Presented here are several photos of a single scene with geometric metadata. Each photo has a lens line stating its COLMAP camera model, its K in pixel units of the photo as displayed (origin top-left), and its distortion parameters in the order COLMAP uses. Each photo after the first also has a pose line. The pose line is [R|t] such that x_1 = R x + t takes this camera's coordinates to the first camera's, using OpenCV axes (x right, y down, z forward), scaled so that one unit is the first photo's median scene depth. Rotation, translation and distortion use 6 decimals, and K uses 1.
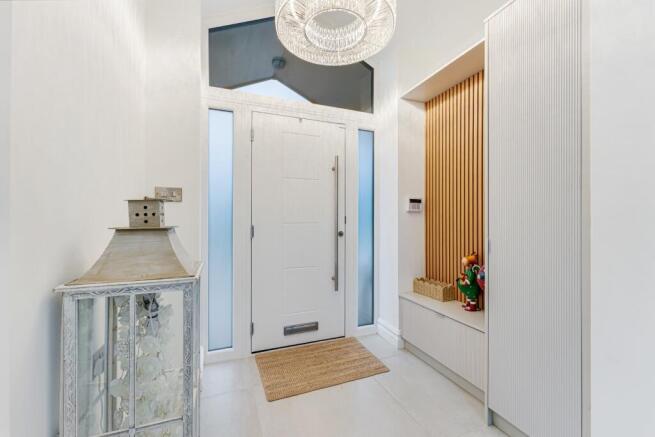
lens RADIAL K [[267.5, 0, 327.5], [0, 267.5, 218.5], [0, 0, 1]] dist [0.000935, 0.000498]
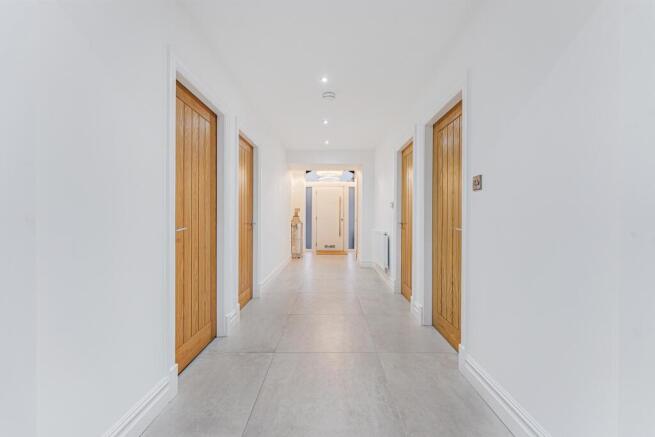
lens RADIAL K [[264.9, 0, 329.1], [0, 264.9, 214.9], [0, 0, 1]] dist [-0.000298, -0.000484]
pose [[0.931405, 0.000813, -0.363983, 1.146002], [-0.002245, 0.999991, -0.003512, 0.011019], [0.363977, 0.004089, 0.931399, -2.218675]]
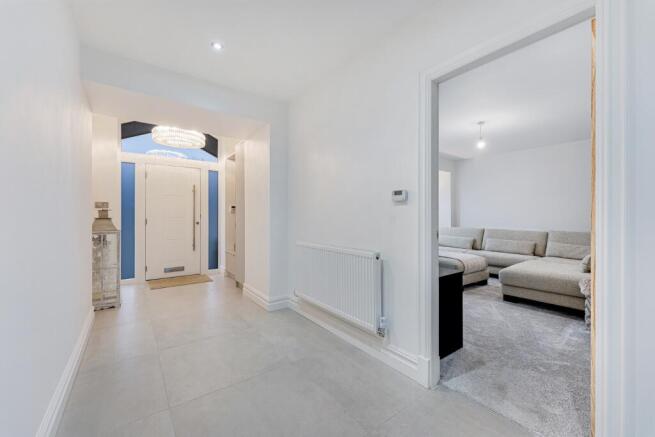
lens RADIAL K [[264.9, 0, 329.1], [0, 264.9, 214.9], [0, 0, 1]] dist [-0.000298, -0.000484]
pose [[0.964430, -0.000151, 0.264339, 0.499035], [0.000201, 1.000000, -0.000159, -0.001820], [-0.264339, 0.000206, 0.964430, -1.237607]]
